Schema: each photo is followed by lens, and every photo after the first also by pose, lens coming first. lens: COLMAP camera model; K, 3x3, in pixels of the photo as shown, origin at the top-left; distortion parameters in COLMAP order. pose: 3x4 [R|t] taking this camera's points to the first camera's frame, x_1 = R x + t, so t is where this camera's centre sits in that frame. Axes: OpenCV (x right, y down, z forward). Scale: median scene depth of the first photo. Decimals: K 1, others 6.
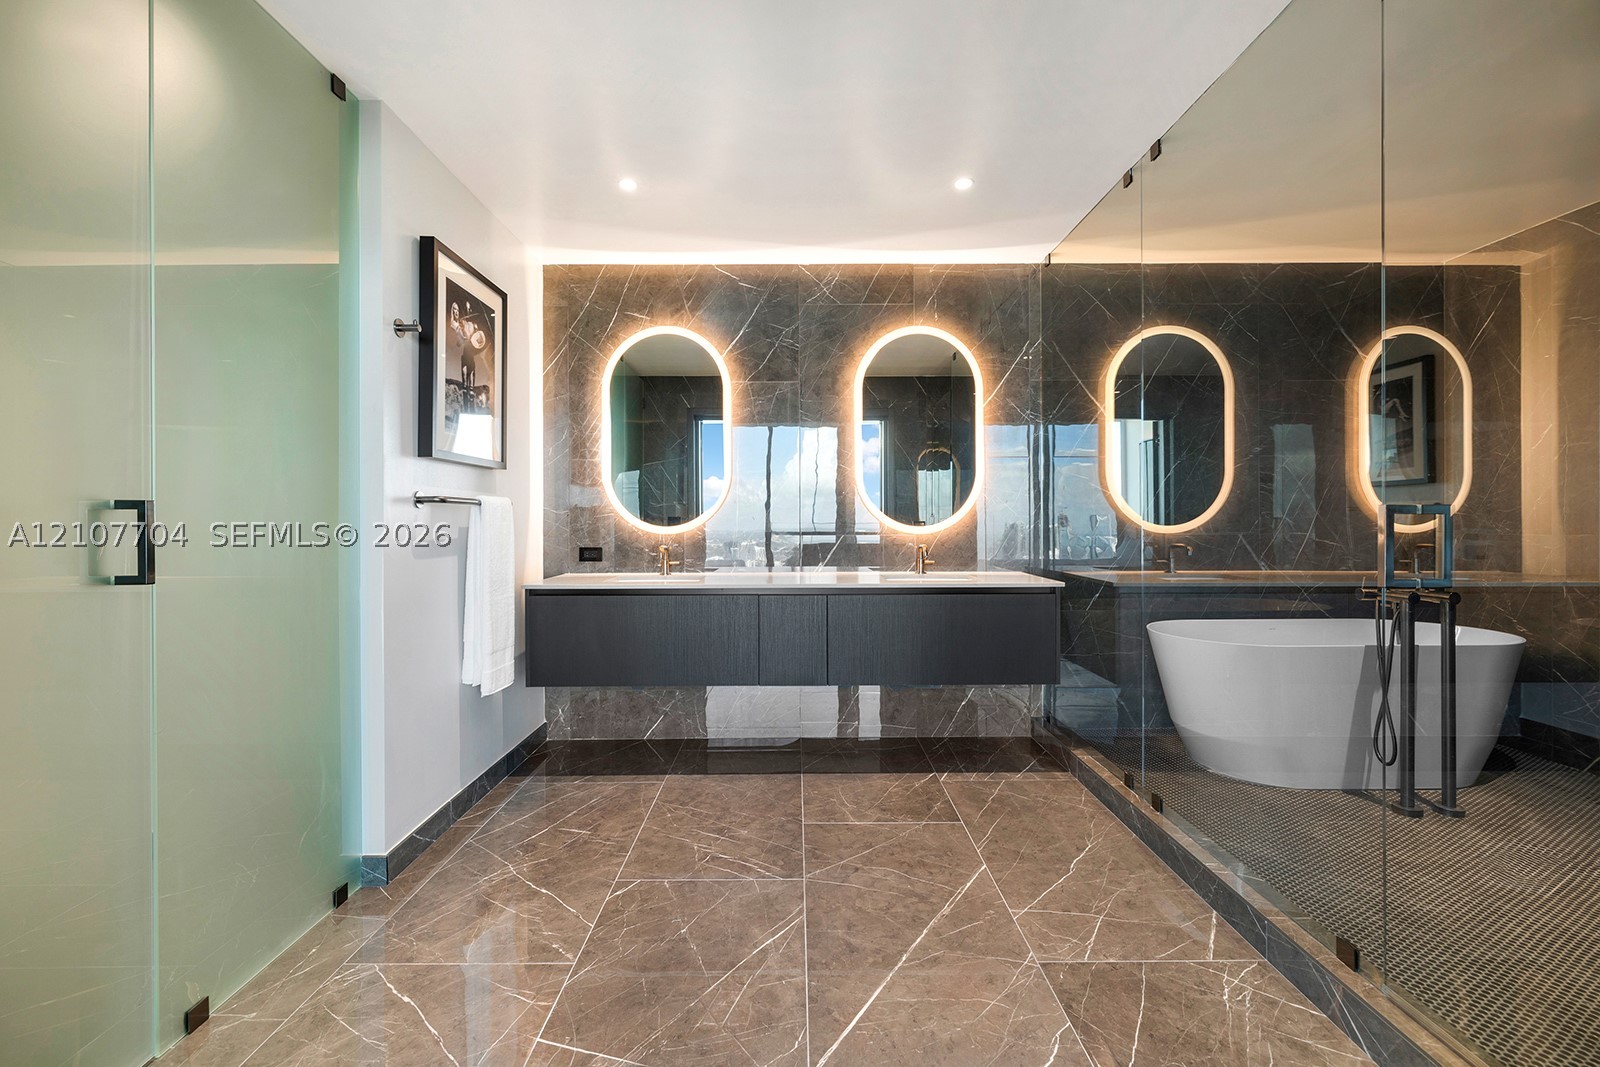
lens RADIAL K [[682.5, 0, 797.4], [0, 682.5, 522.6], [0, 0, 1]] dist [0.000866, 0.000444]
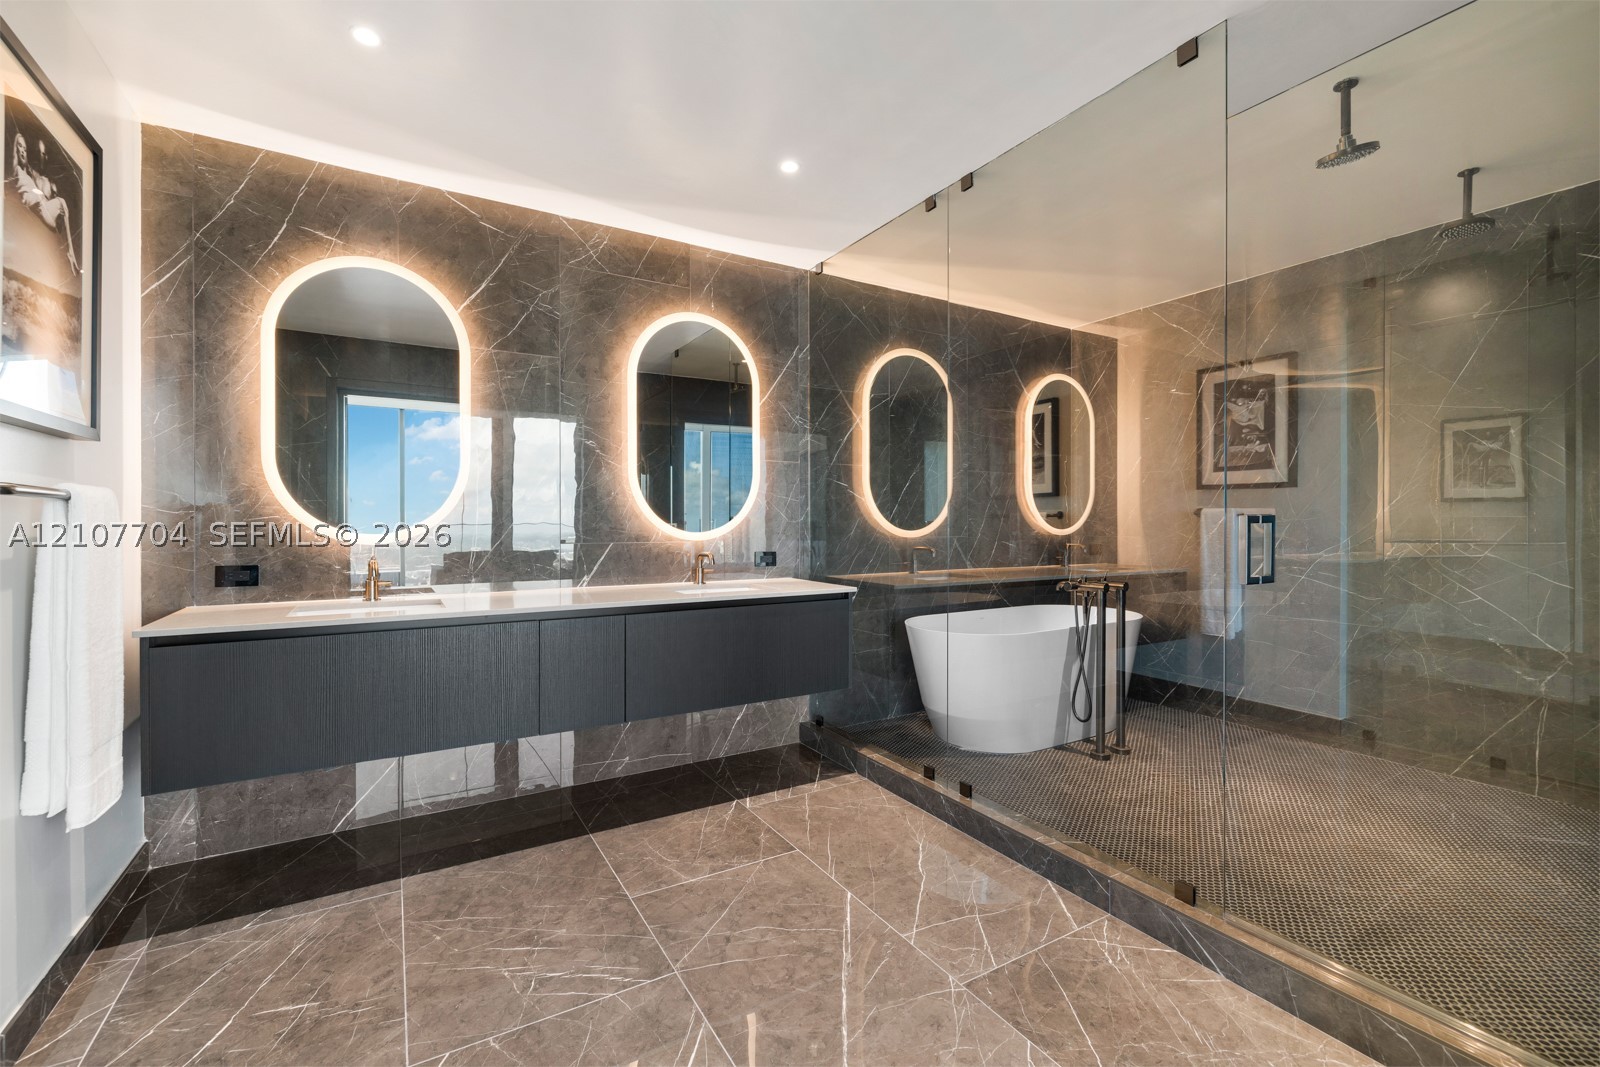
lens RADIAL K [[682.5, 0, 799.5], [0, 682.5, 526.2], [0, 0, 1]] dist [0.000866, 0.000444]
pose [[0.861968, 0.000119, 0.506962, -0.189926], [-0.000253, 1.000000, 0.000197, -0.003303], [-0.506962, -0.000298, 0.861968, 0.160188]]
